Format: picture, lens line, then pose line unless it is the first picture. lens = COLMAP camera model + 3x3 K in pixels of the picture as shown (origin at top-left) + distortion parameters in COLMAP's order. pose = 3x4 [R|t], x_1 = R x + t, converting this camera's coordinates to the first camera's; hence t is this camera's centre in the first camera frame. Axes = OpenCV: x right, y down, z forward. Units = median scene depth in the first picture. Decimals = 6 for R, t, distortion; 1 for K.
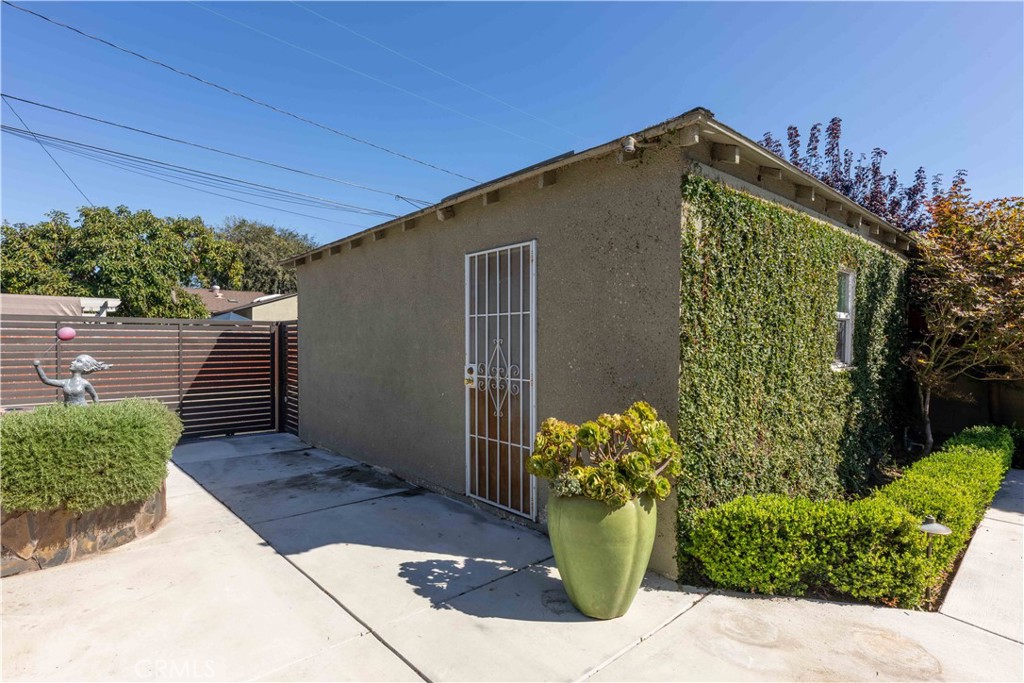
lens RADIAL K [[499.6, 0, 512.0], [0, 499.6, 341.5], [0, 0, 1]] dist [-0.006614, -0.000655]
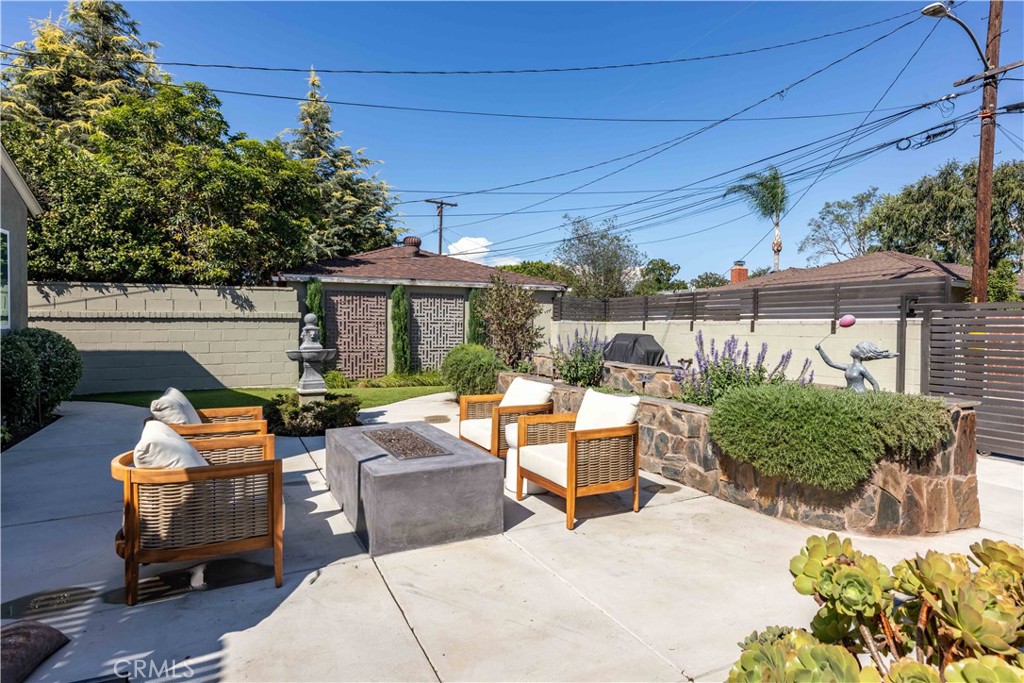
lens RADIAL K [[532.4, 0, 512.0], [0, 532.4, 341.5], [0, 0, 1]] dist [0.002894, 0.000437]
pose [[-0.268925, 0.019599, -0.962962, 0.338014], [-0.007573, 0.999719, 0.022462, 0.003424], [0.963131, 0.013334, -0.268701, 0.515228]]
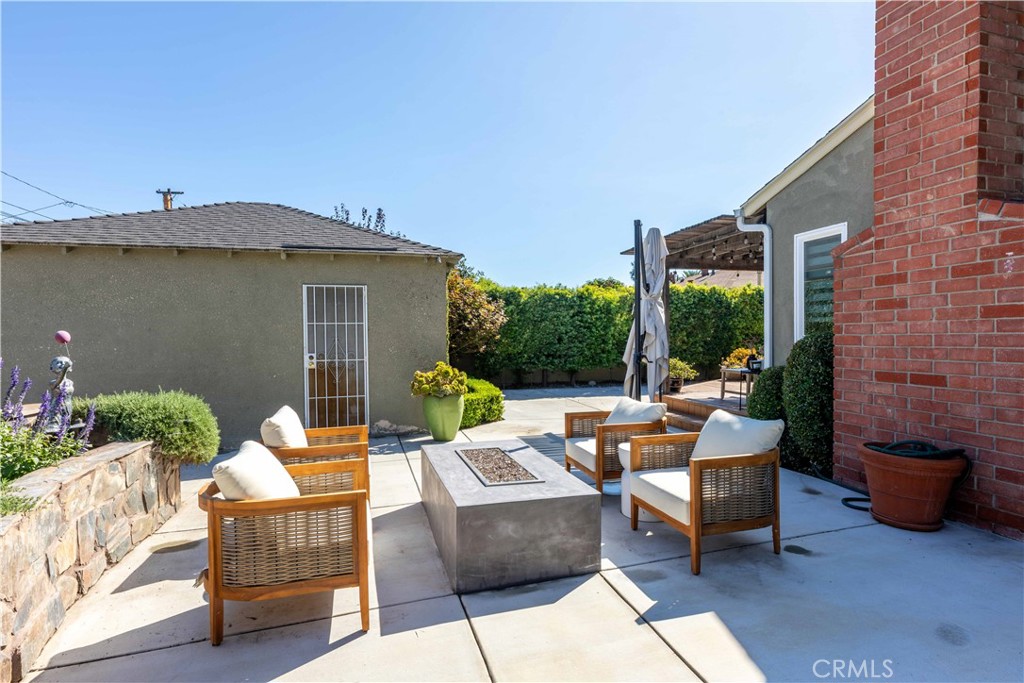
lens RADIAL K [[495.0, 0, 509.5], [0, 495.0, 348.0], [0, 0, 1]] dist [0.000334, -0.000343]
pose [[0.443349, -0.029832, 0.895853, -1.225335], [0.011796, 0.999554, 0.027448, -0.008891], [-0.896271, -0.001602, 0.443503, -0.281124]]
